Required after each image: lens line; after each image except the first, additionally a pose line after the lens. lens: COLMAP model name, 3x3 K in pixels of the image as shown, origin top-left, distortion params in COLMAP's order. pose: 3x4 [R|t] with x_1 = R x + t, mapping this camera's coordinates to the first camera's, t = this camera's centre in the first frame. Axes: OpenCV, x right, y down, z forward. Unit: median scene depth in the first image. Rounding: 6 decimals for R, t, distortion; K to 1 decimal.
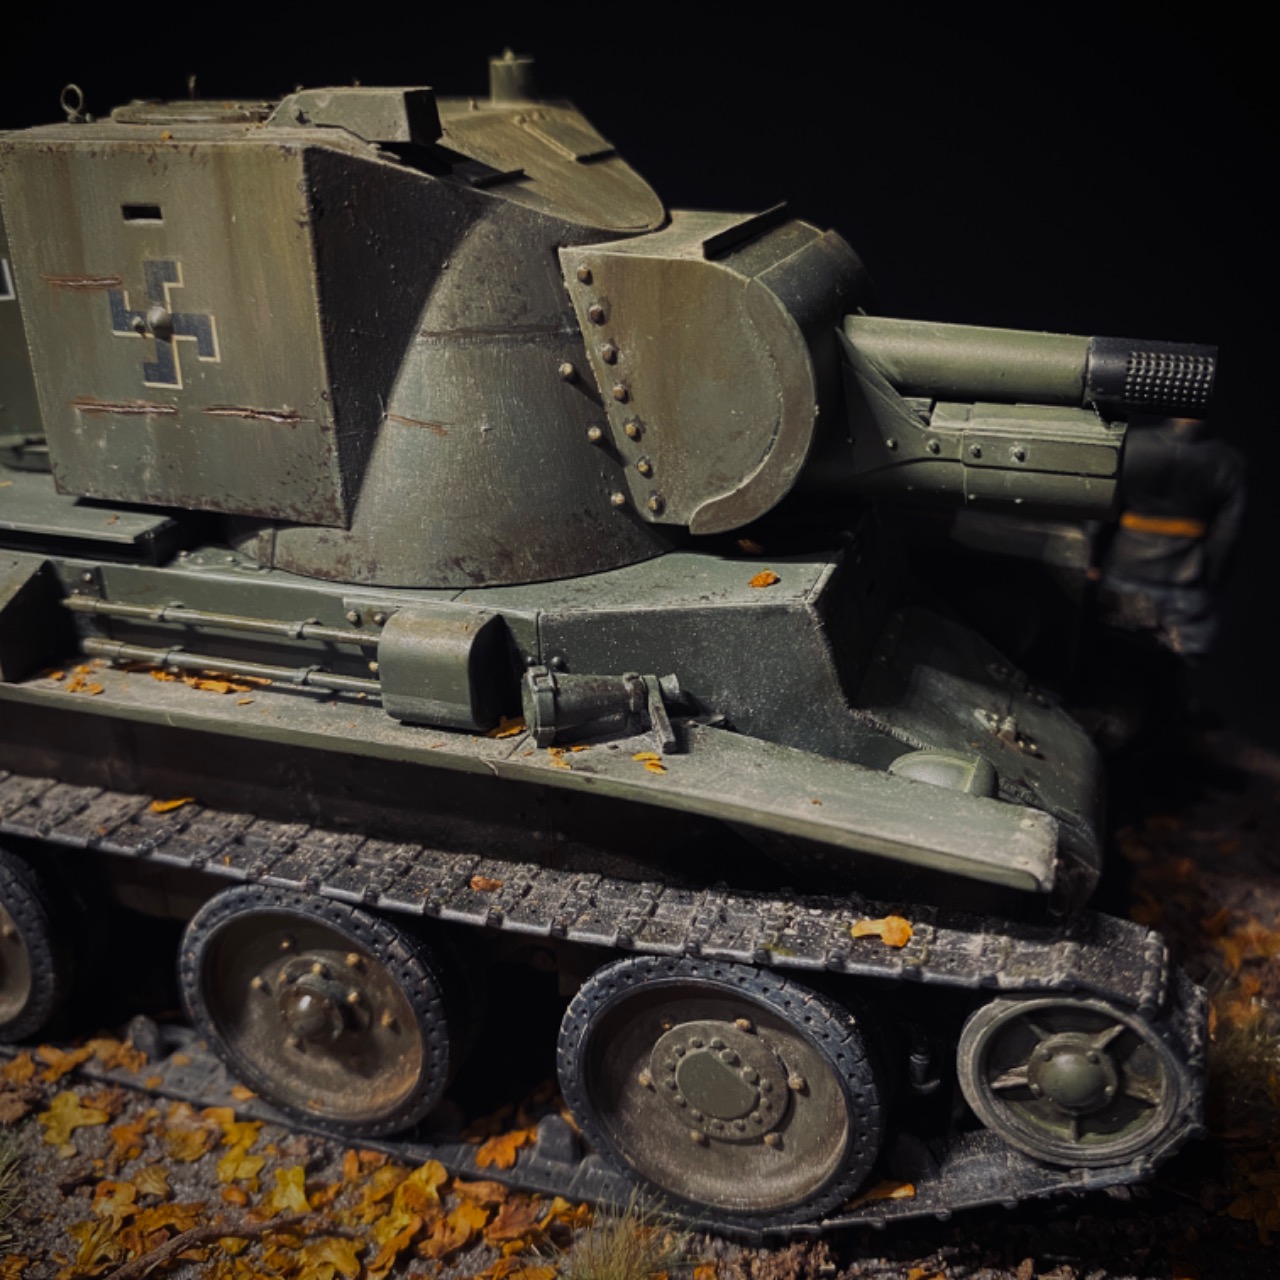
lens RADIAL K [[1376.9, 0, 657.2], [0, 1376.9, 621.7], [0, 0, 1]] dist [0.018099, -0.171517]
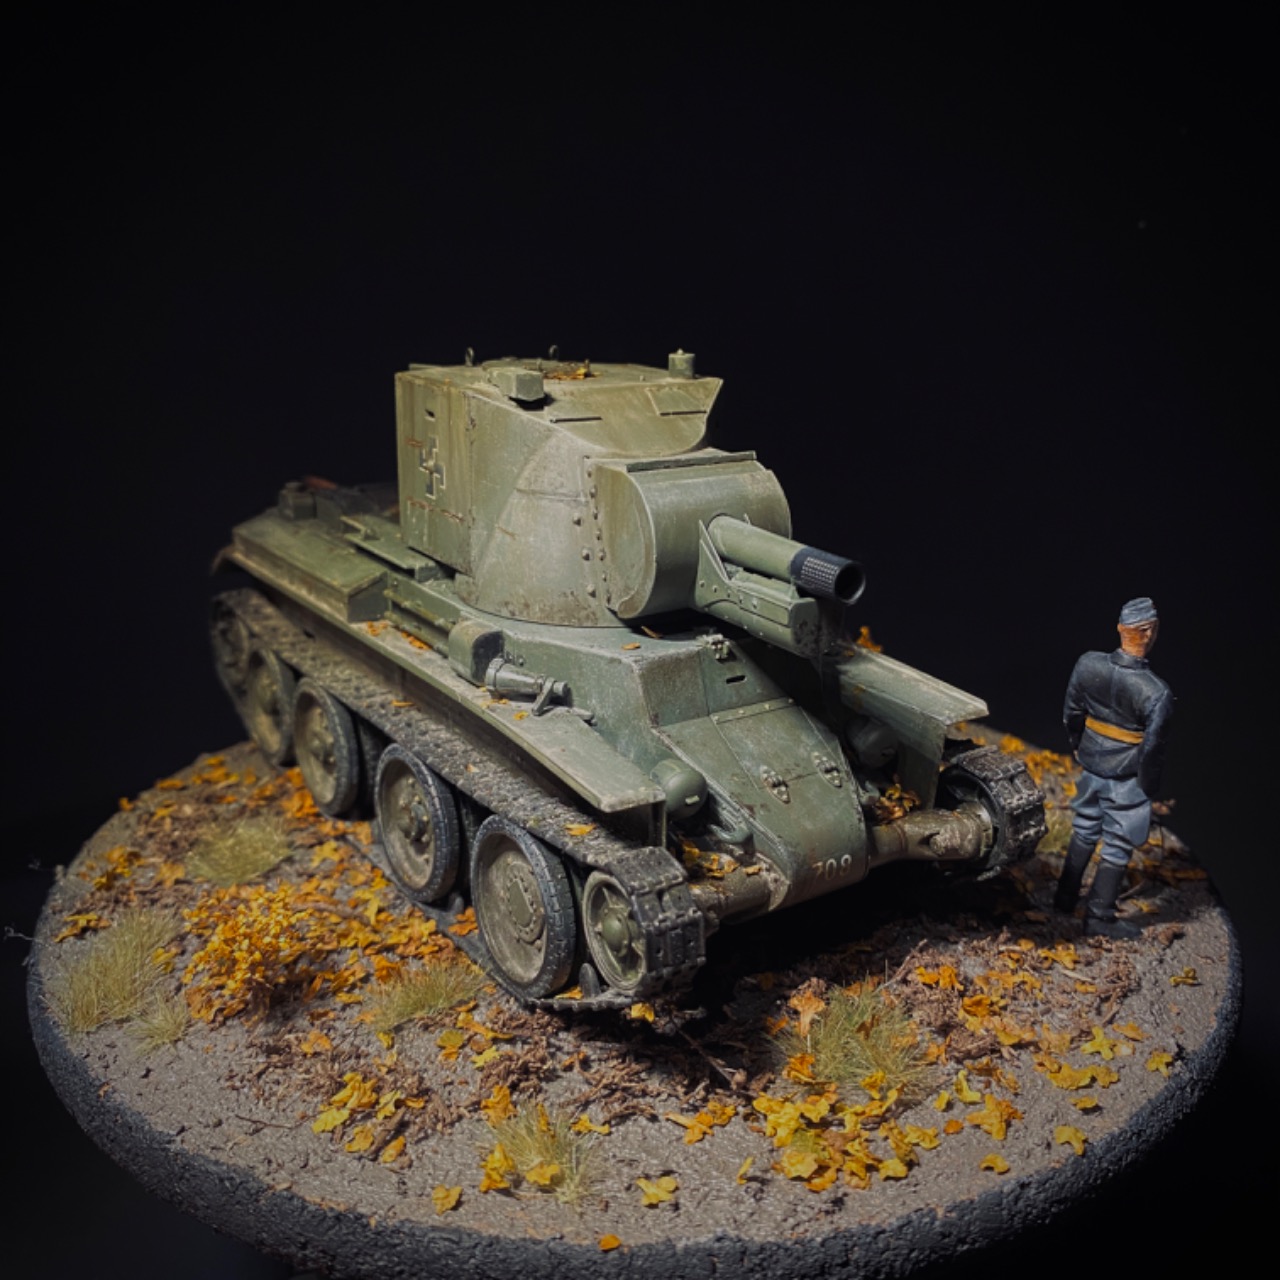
lens RADIAL K [[1348.0, 0, 656.3], [0, 1348.0, 603.1], [0, 0, 1]] dist [0.130804, -0.381480]
pose [[0.797515, 0.190220, -0.572526, 1.136805], [-0.270034, 0.961174, -0.056804, 0.007467], [0.539492, 0.199903, 0.817916, -0.464572]]
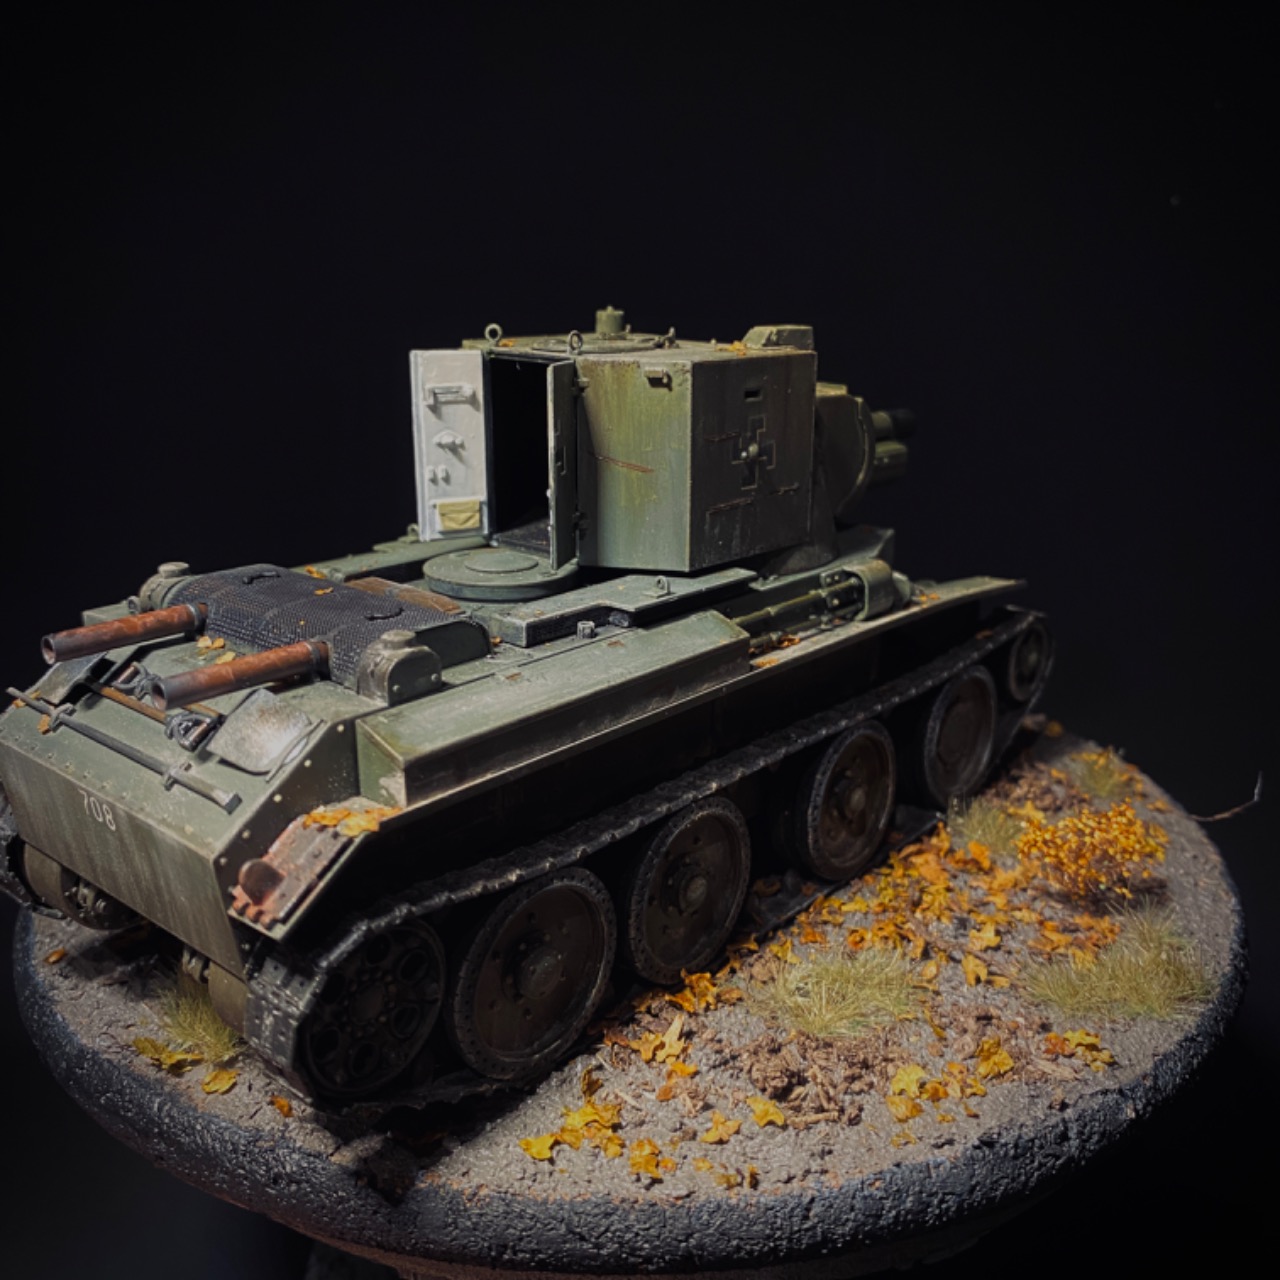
lens RADIAL K [[1332.5, 0, 658.2], [0, 1332.5, 617.9], [0, 0, 1]] dist [0.188911, -0.683077]
pose [[0.389536, -0.234819, 0.890574, -2.072791], [0.360761, 0.928588, 0.087046, -0.213688], [-0.847416, 0.287376, 0.446432, 0.366906]]
